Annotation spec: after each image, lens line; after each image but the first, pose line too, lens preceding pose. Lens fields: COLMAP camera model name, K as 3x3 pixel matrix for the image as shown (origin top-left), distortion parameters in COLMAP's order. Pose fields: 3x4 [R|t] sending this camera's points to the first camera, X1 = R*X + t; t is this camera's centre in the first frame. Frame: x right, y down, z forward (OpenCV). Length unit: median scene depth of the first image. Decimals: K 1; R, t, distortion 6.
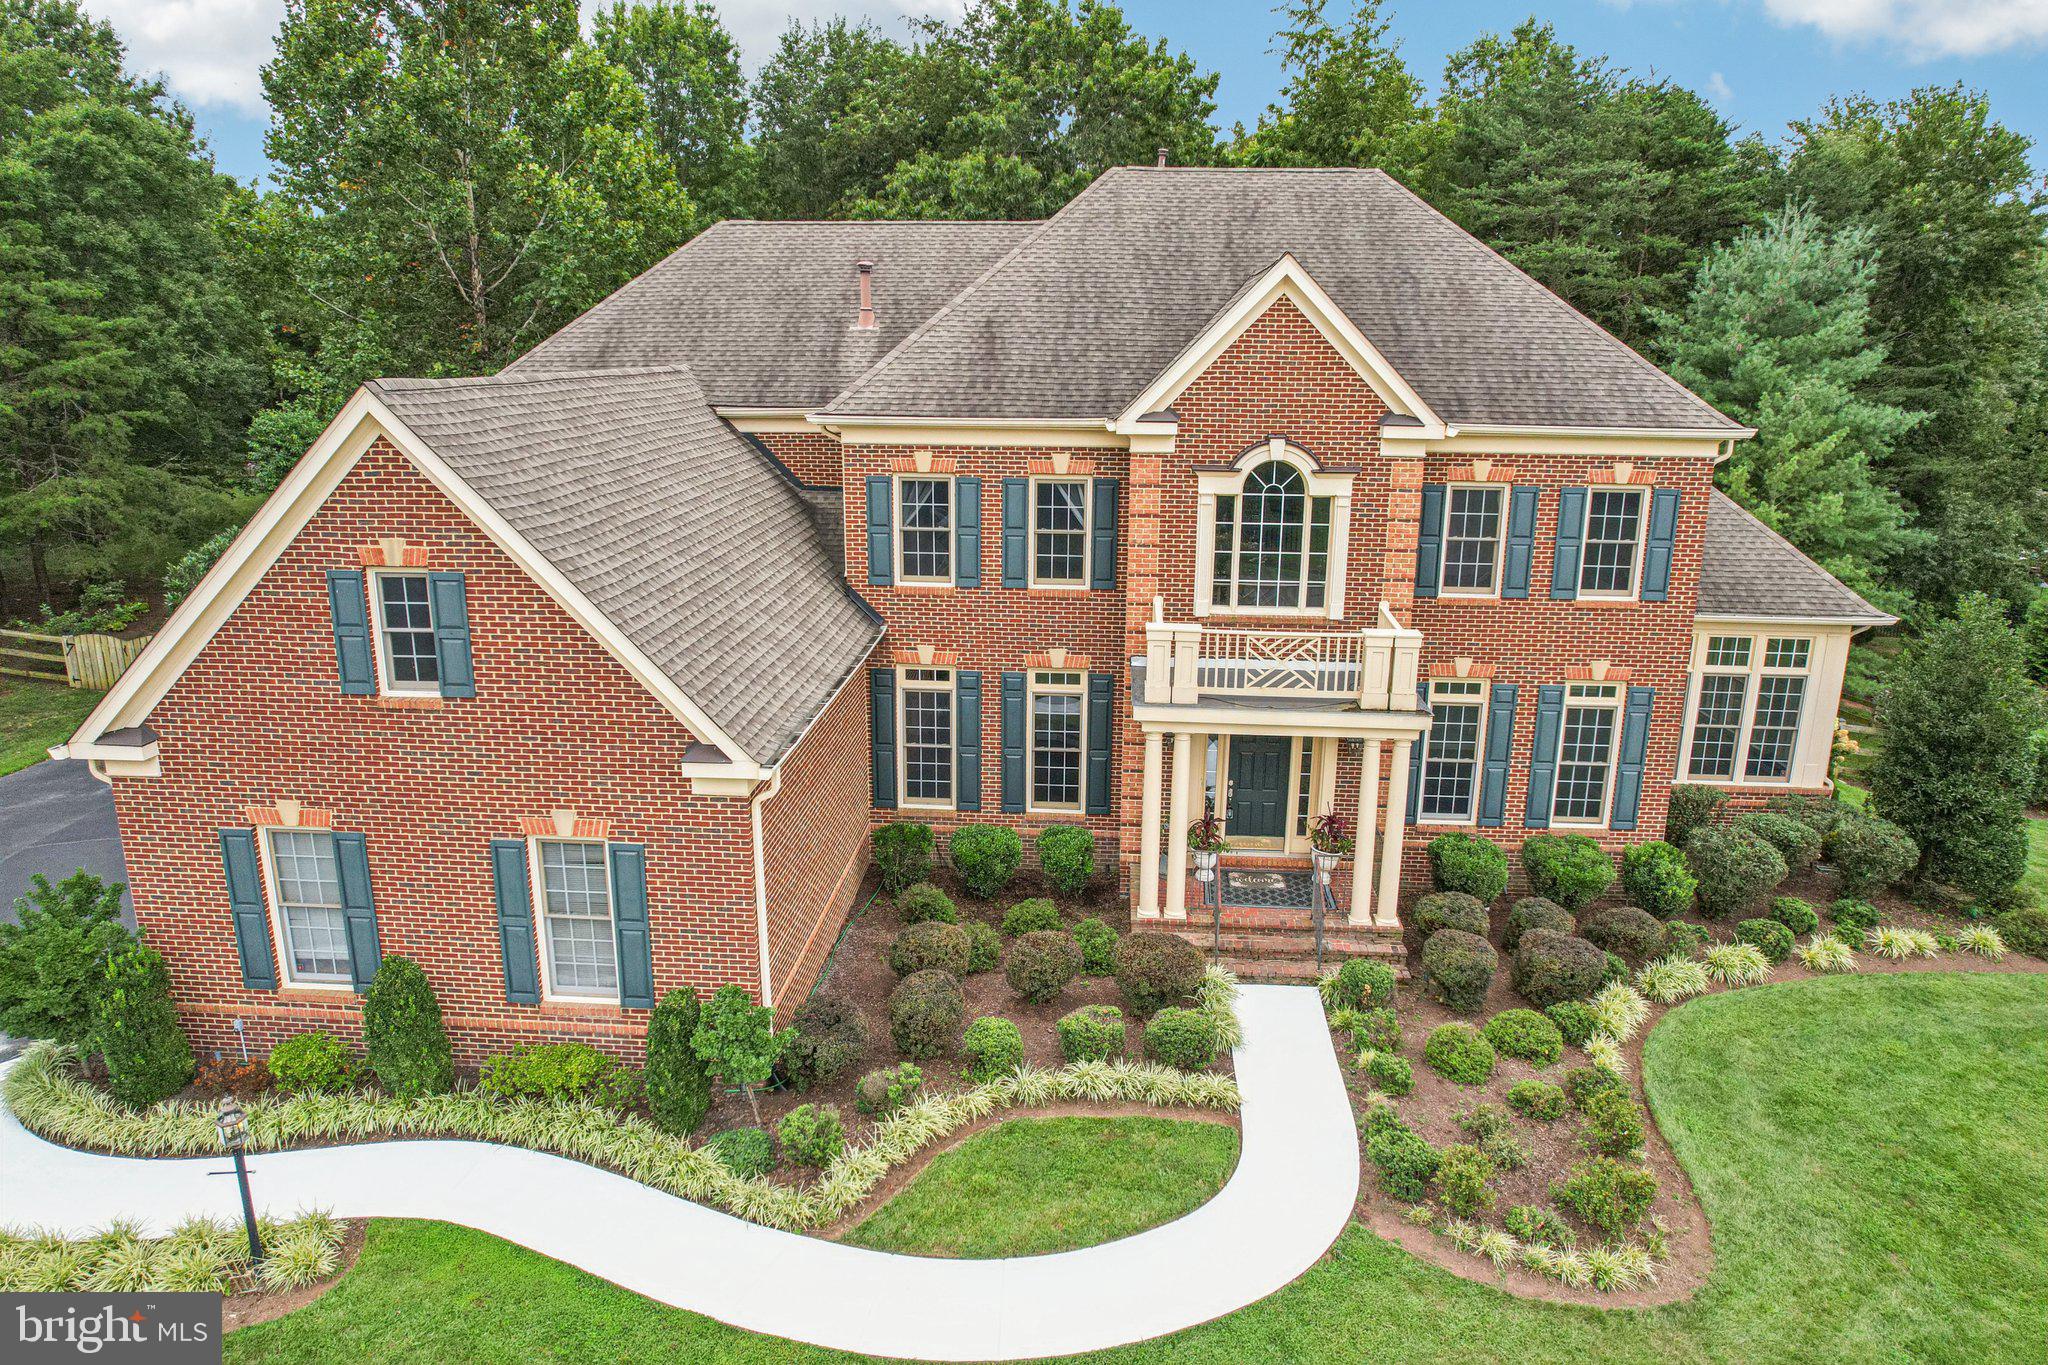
lens RADIAL K [[1304.5, 0, 1028.5], [0, 1304.5, 683.1], [0, 0, 1]] dist [-0.070451, 0.064426]
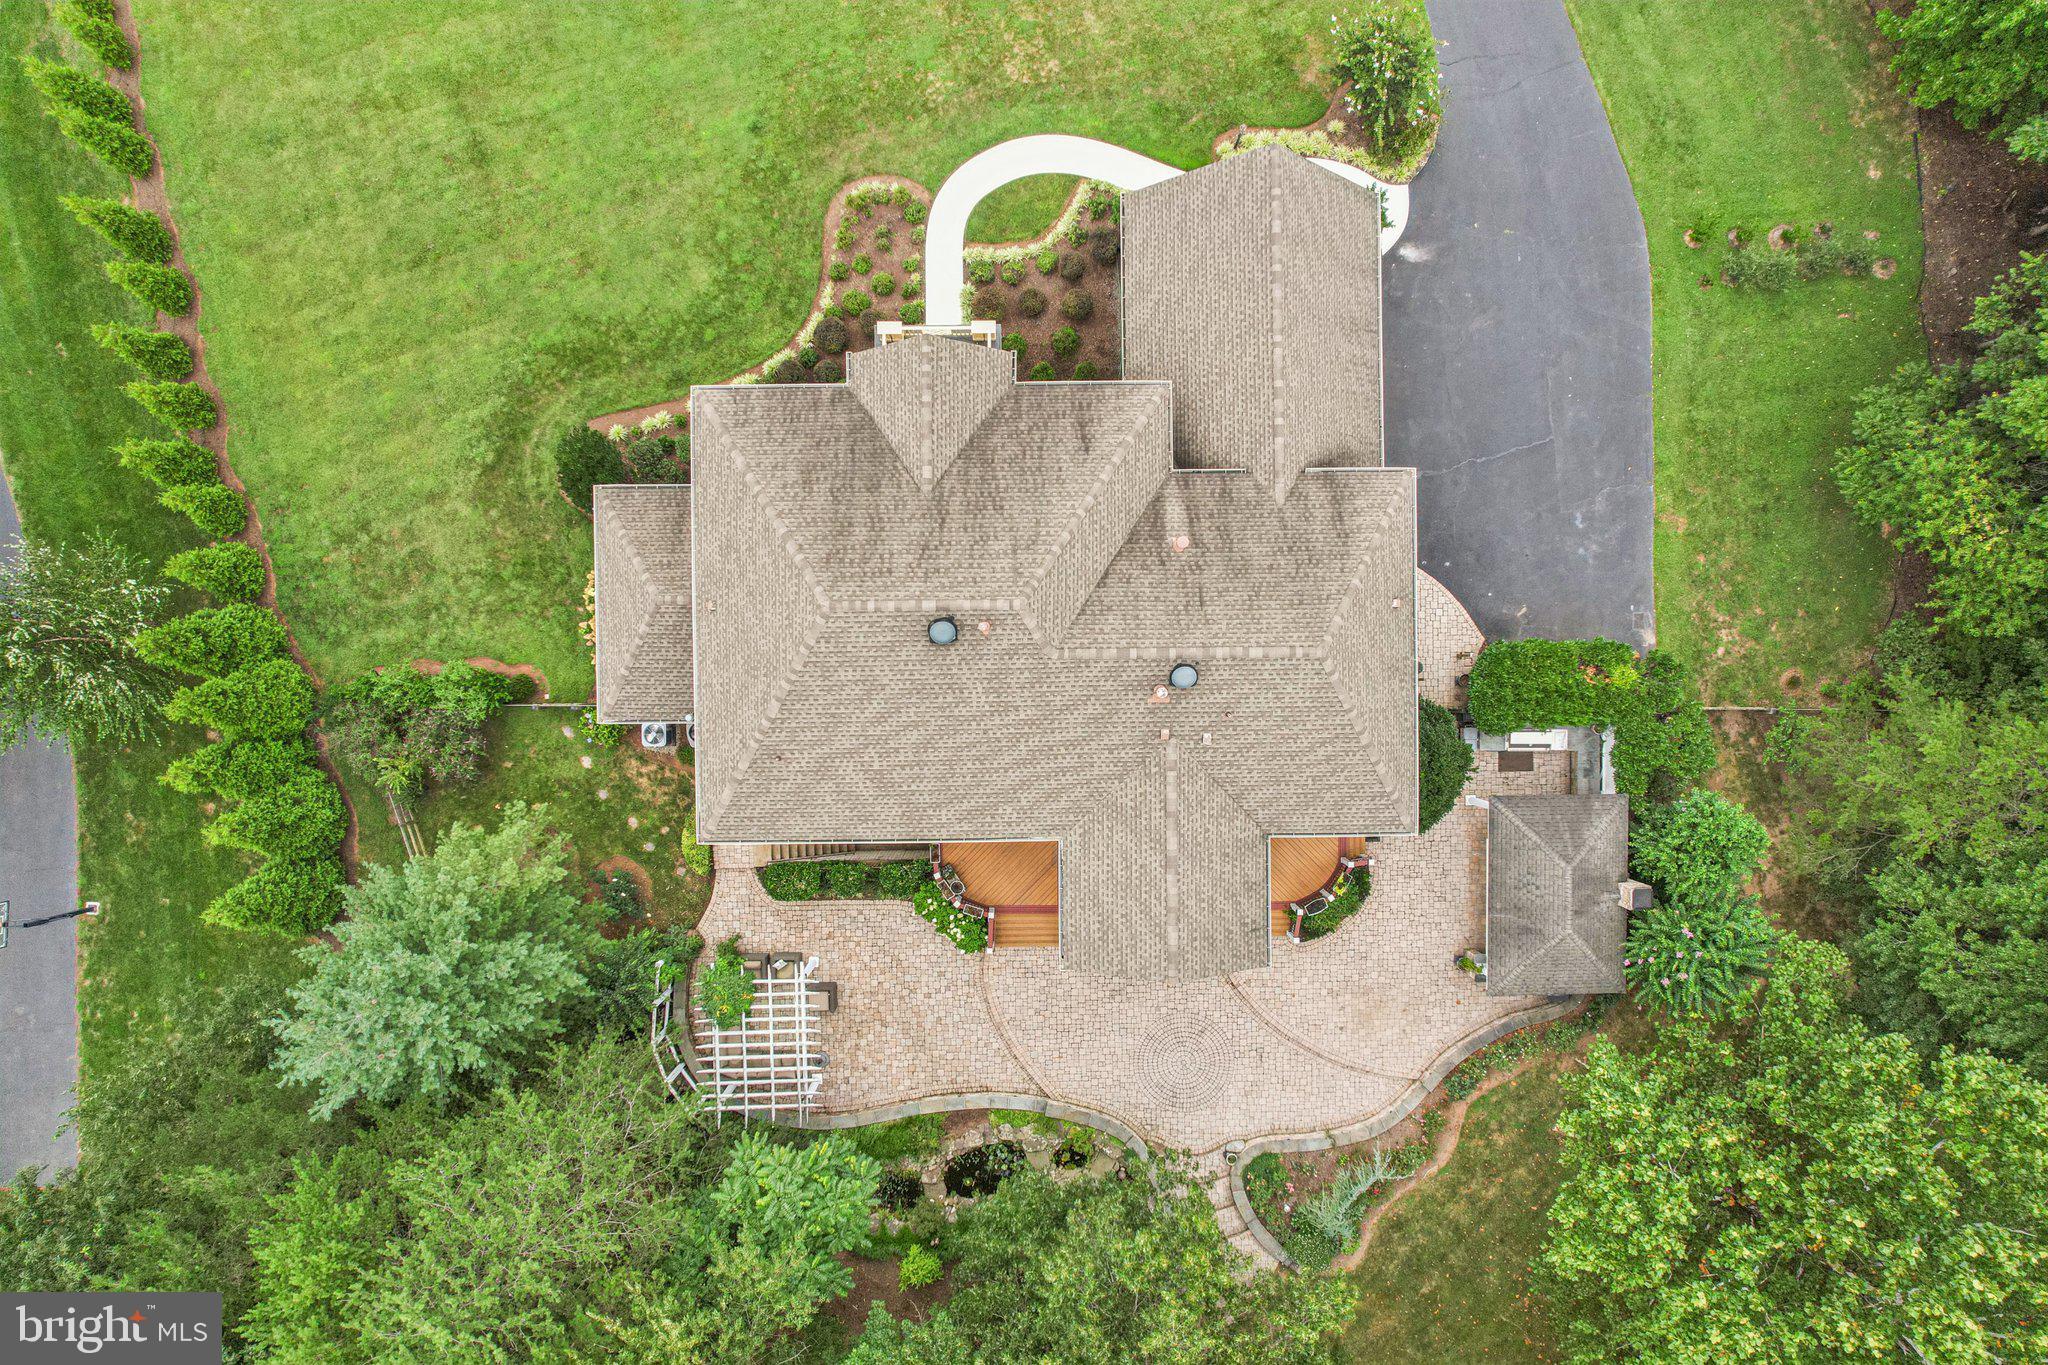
lens RADIAL K [[1304.5, 0, 1034.6], [0, 1304.5, 683.3], [0, 0, 1]] dist [-0.070451, 0.064426]
pose [[-0.996570, 0.080587, -0.018801, 0.105170], [-0.039504, -0.263674, 0.963802, -2.213054], [0.072713, 0.961240, 0.265954, 0.915450]]
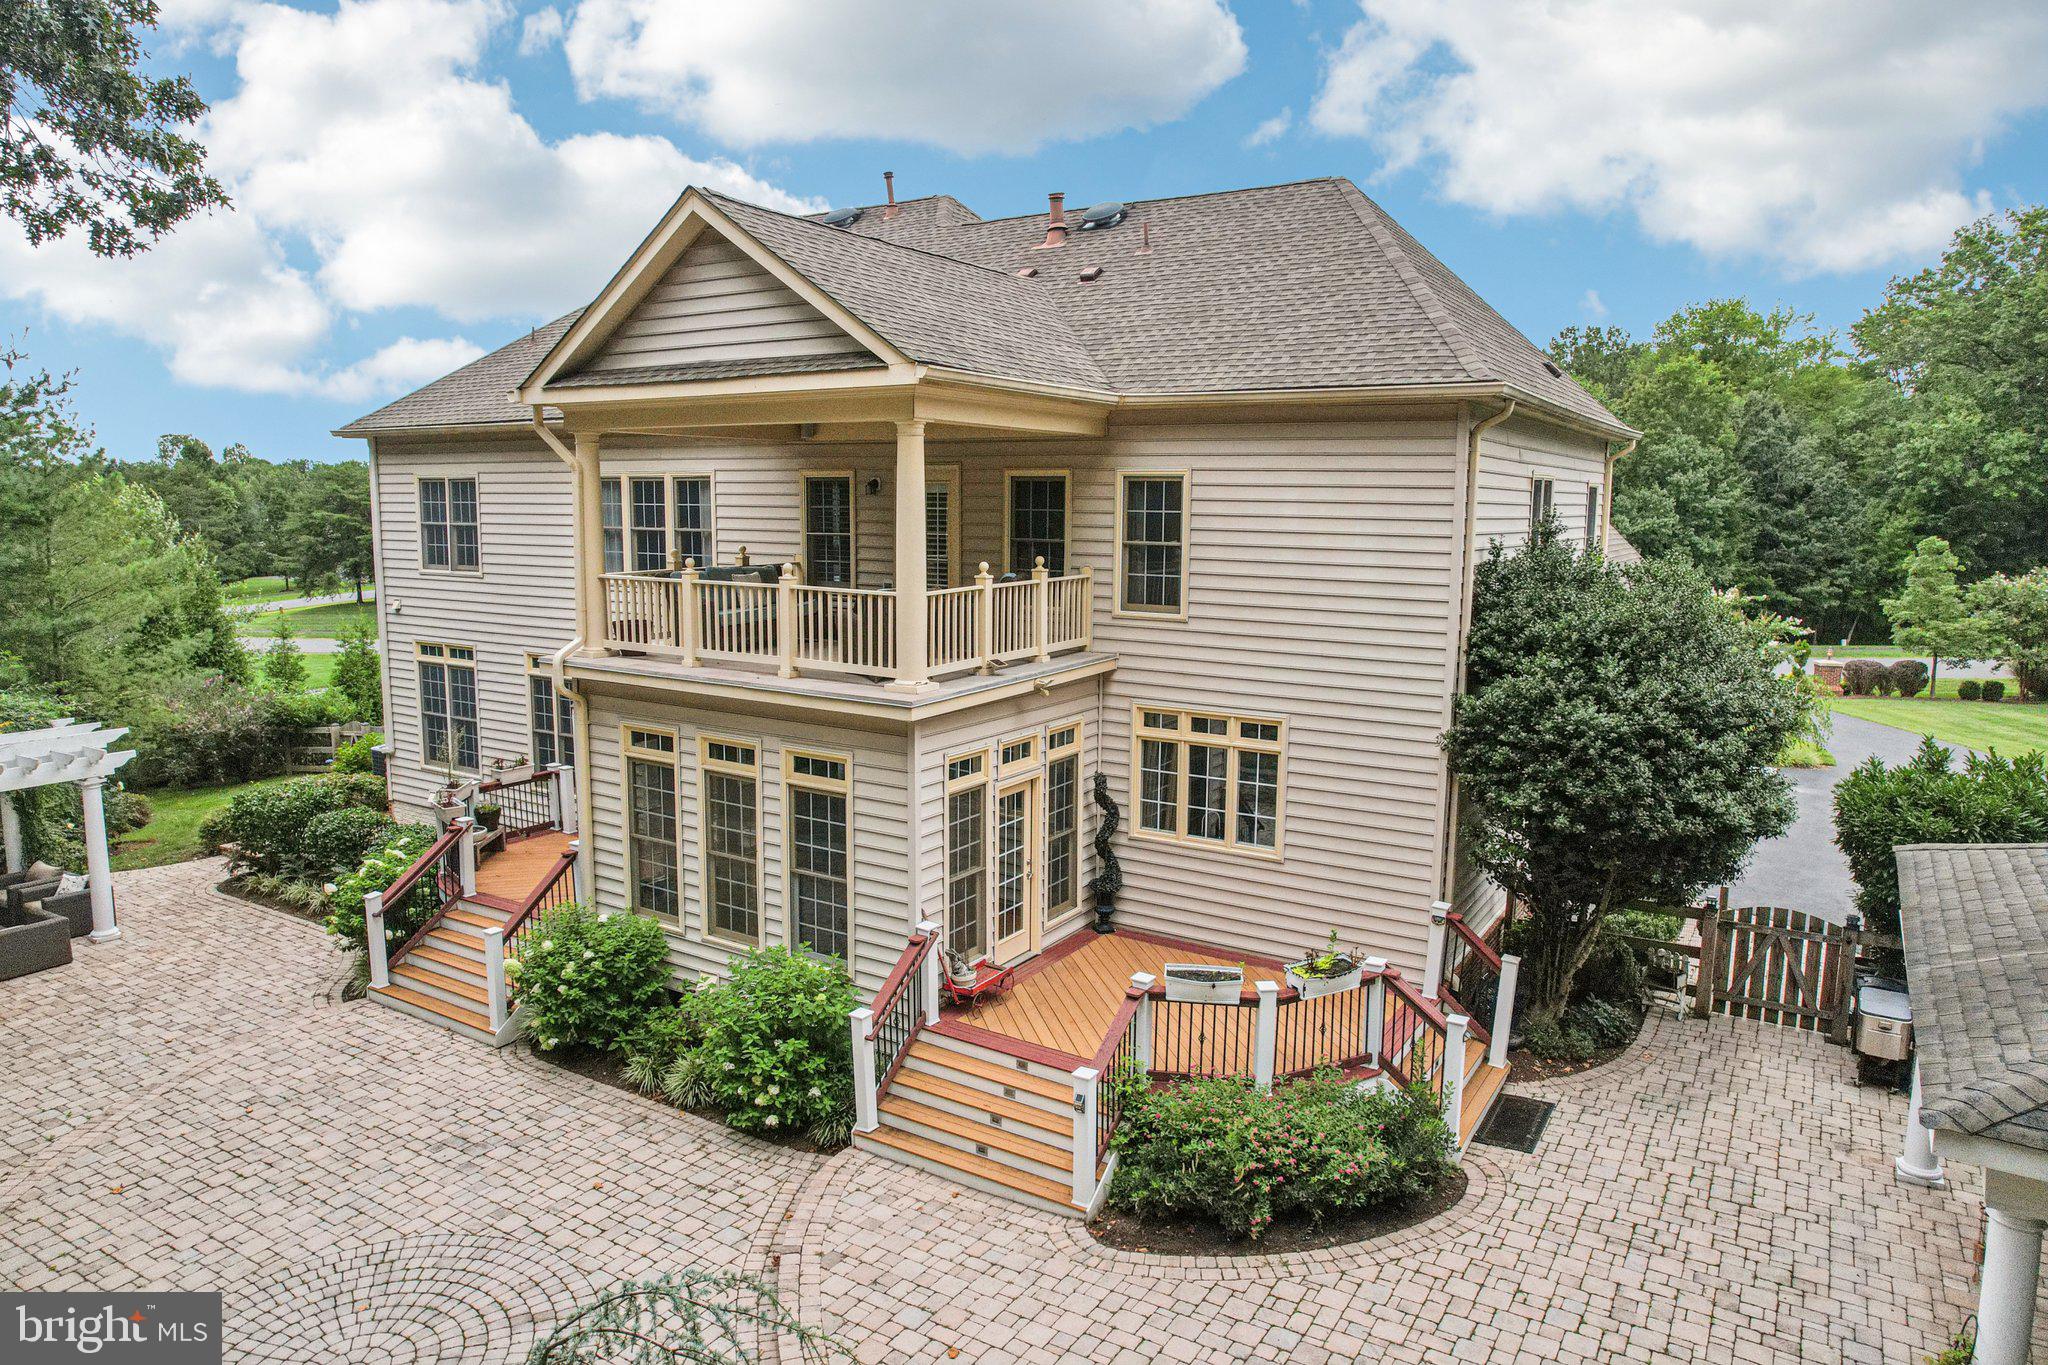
lens RADIAL K [[1304.5, 0, 1025.0], [0, 1304.5, 687.9], [0, 0, 1]] dist [-0.070451, 0.064426]
pose [[-0.881513, -0.087065, 0.464063, -0.598976], [0.101518, 0.924916, 0.366366, -0.515932], [-0.461117, 0.370067, -0.806487, 2.424424]]
